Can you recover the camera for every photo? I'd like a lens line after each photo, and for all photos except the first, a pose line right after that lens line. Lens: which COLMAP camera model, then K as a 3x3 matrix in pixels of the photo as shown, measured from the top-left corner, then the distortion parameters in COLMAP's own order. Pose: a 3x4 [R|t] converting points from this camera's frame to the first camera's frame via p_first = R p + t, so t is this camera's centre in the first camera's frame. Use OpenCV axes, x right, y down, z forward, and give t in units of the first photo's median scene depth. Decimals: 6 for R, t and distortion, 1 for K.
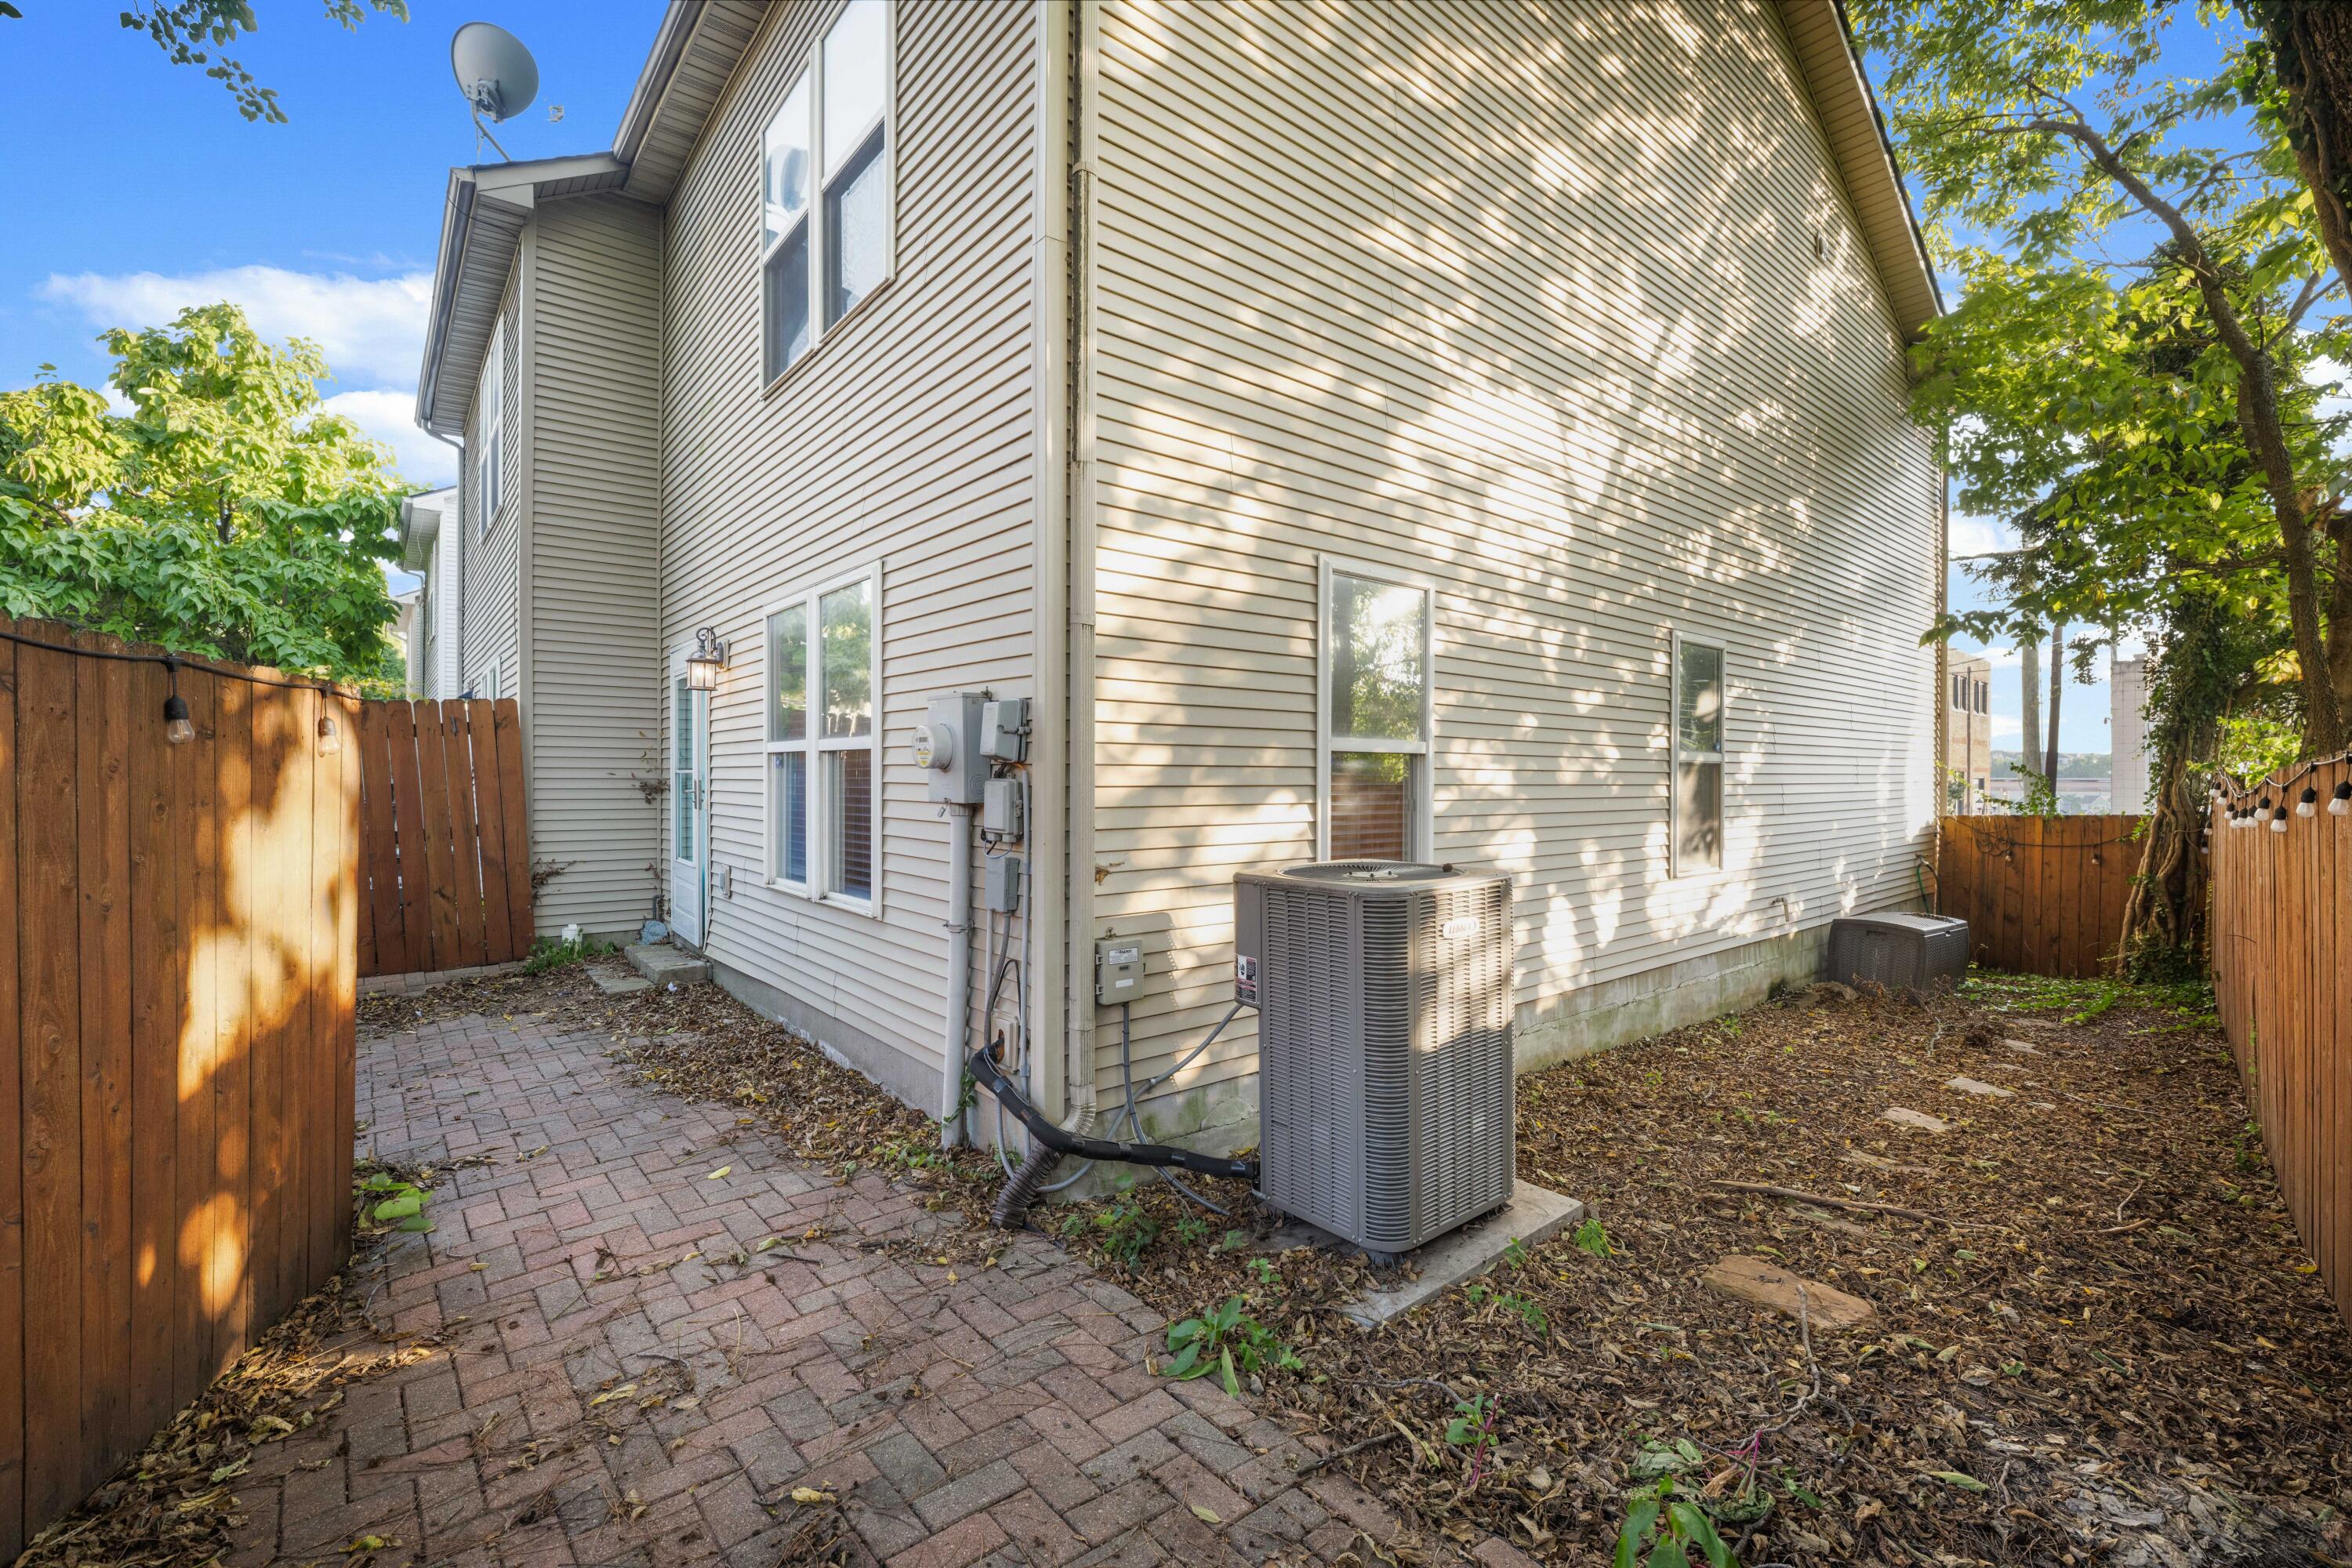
lens RADIAL K [[1019.1, 0, 1191.7], [0, 1019.1, 784.3], [0, 0, 1]] dist [-0.019193, 0.000826]
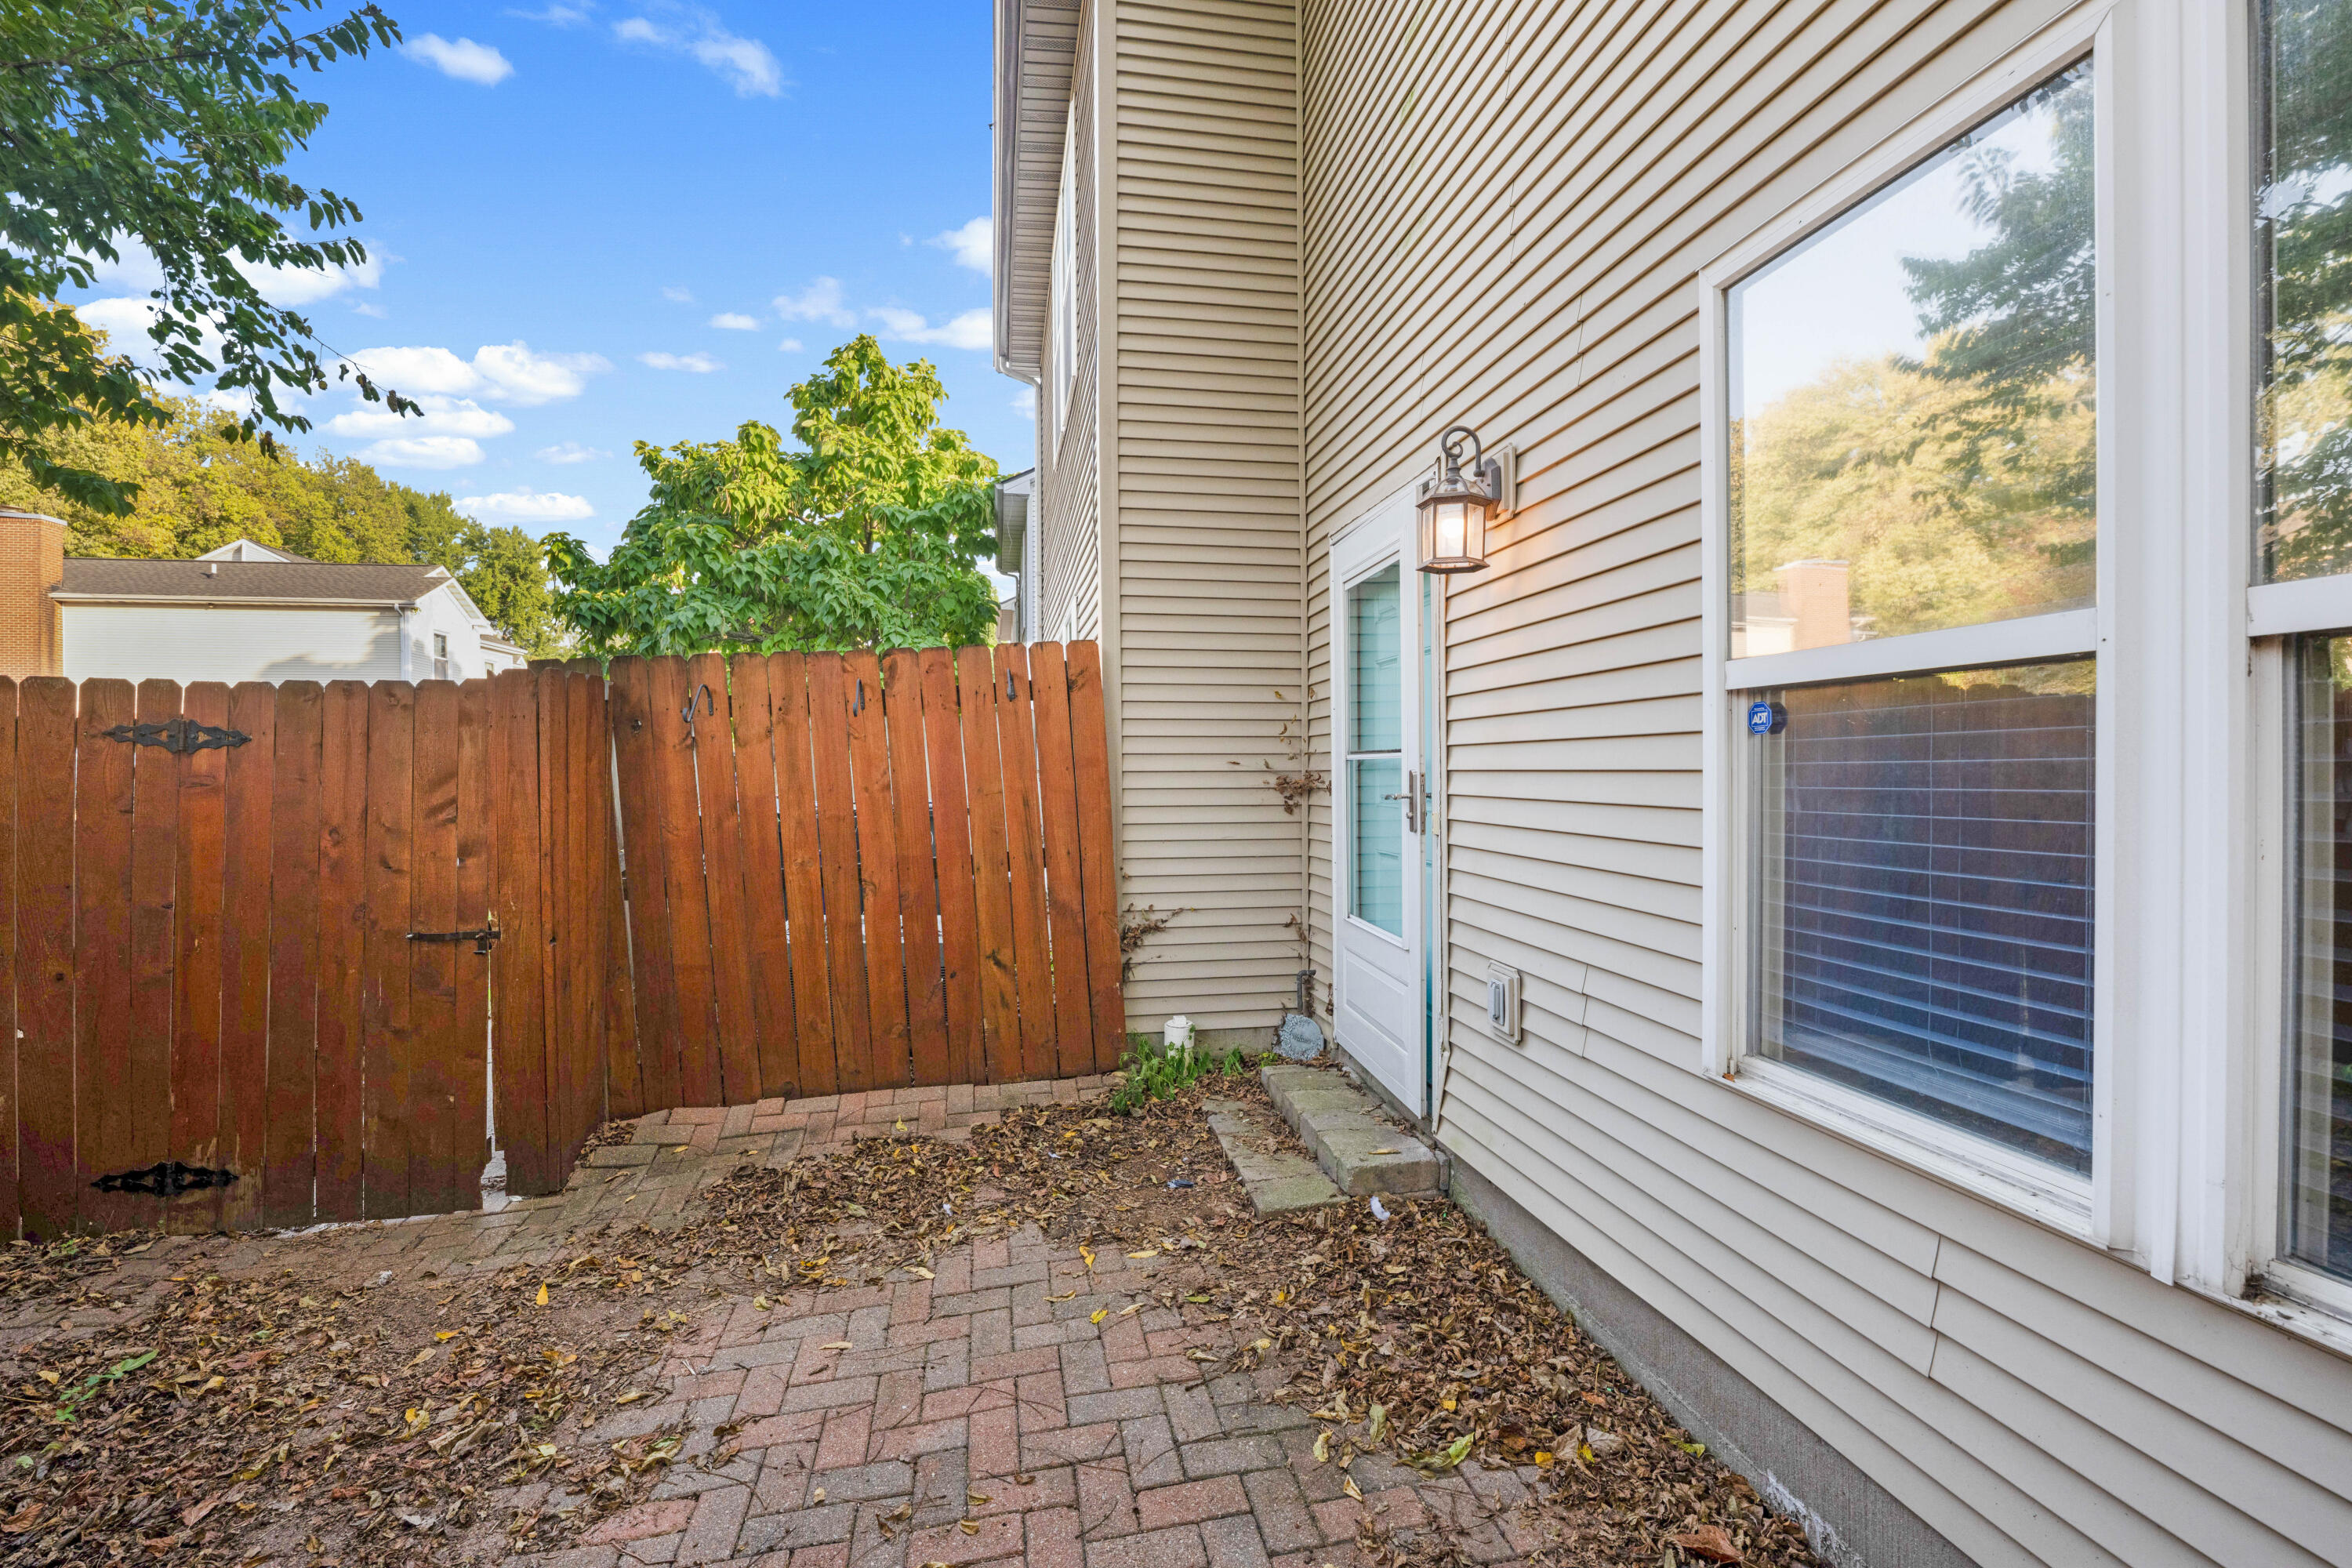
lens RADIAL K [[1019.1, 0, 1172.4], [0, 1019.1, 779.9], [0, 0, 1]] dist [-0.019193, 0.000826]
pose [[0.870826, -0.003840, -0.491576, -0.162200], [0.006033, 0.999978, 0.002877, -0.001272], [0.491554, -0.005471, 0.870830, 0.241088]]
